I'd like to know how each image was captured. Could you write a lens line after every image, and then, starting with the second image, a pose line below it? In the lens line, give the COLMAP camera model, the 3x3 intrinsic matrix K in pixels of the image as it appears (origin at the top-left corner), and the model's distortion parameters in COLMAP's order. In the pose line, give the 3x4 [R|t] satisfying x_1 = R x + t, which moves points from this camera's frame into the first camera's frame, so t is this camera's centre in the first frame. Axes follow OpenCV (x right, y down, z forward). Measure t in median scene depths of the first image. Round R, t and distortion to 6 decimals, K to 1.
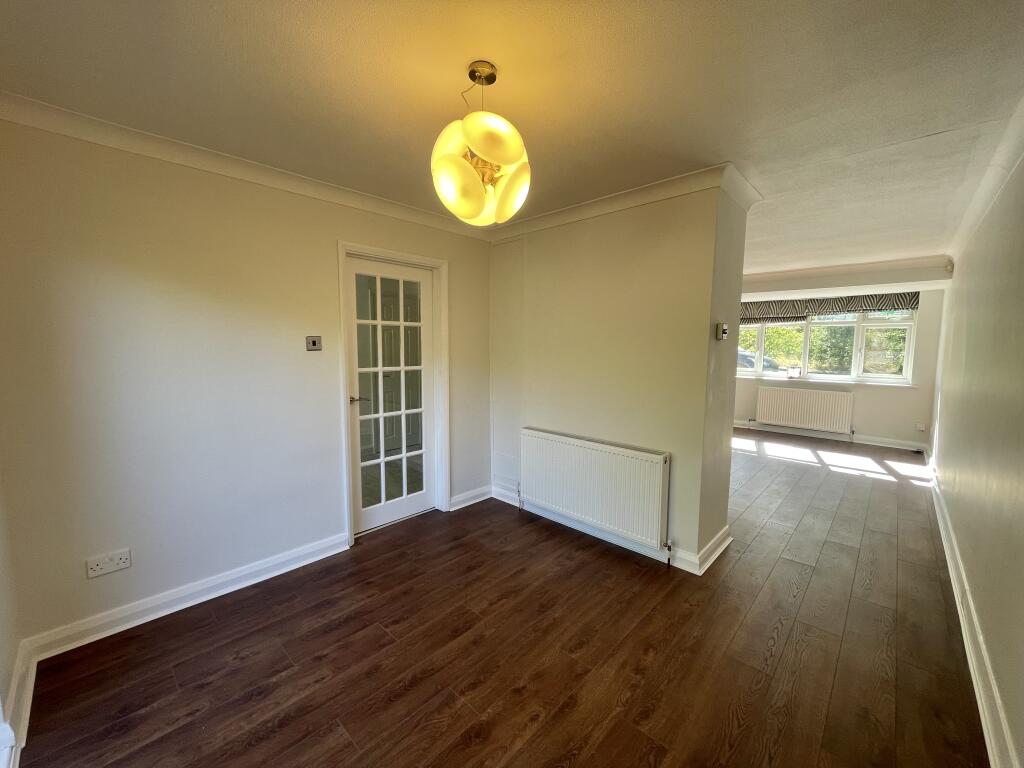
lens RADIAL K [[412.9, 0, 509.8], [0, 412.9, 380.8], [0, 0, 1]] dist [-0.001131, -0.000174]
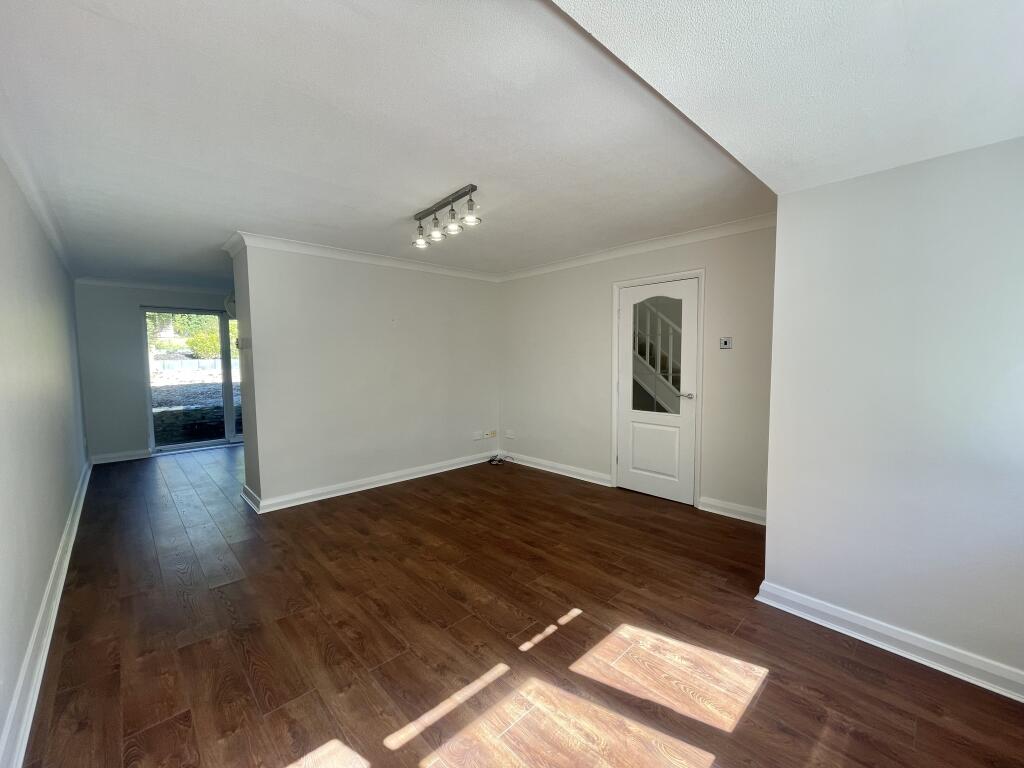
lens RADIAL K [[412.9, 0, 505.6], [0, 412.9, 390.6], [0, 0, 1]] dist [-0.001131, -0.000174]
pose [[-0.051748, 0.090198, -0.994579, 1.390658], [-0.066094, 0.993420, 0.093532, -0.101197], [0.996471, 0.070575, -0.045446, 1.461914]]
